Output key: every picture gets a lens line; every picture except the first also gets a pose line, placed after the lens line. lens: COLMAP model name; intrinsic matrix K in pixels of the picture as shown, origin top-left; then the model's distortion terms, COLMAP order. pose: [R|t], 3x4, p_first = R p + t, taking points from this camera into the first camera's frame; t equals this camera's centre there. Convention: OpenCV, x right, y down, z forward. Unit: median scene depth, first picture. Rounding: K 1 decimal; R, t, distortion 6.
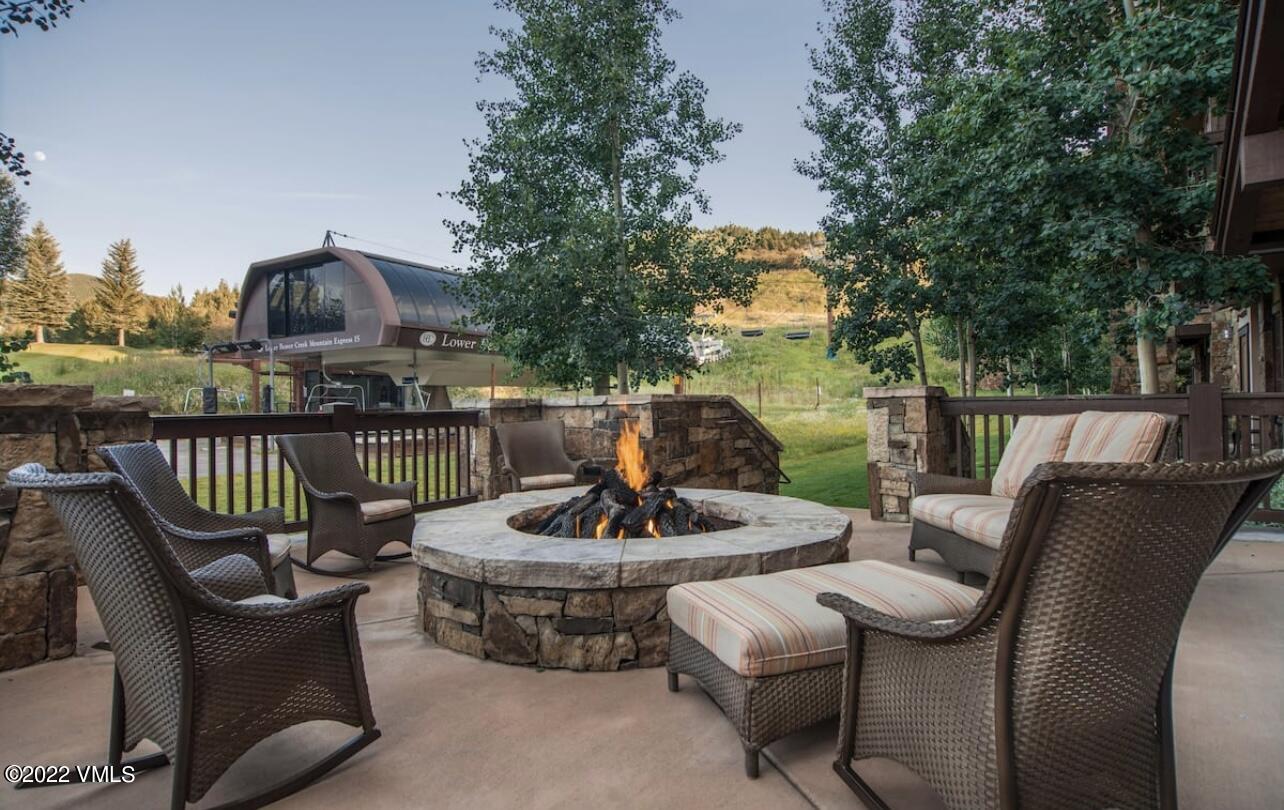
lens RADIAL K [[709.3, 0, 642.0], [0, 709.3, 405.0], [0, 0, 1]] dist [-0.020674, 0.000456]
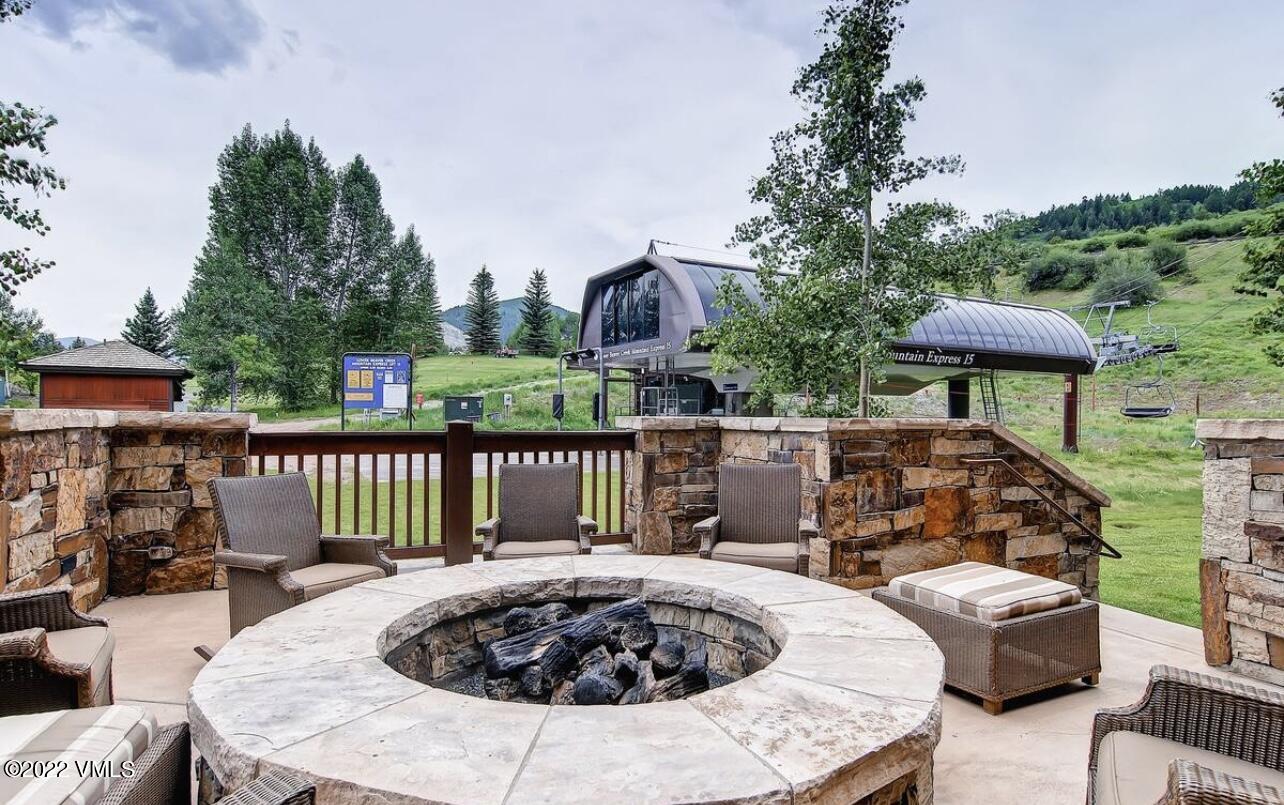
lens RADIAL K [[709.3, 0, 642.0], [0, 709.3, 402.5], [0, 0, 1]] dist [-0.020674, 0.000456]
pose [[0.851101, 0.016396, -0.524746, 0.209500], [-0.020170, 0.999795, -0.001474, -0.025278], [0.524615, 0.011838, 0.851257, 0.287053]]
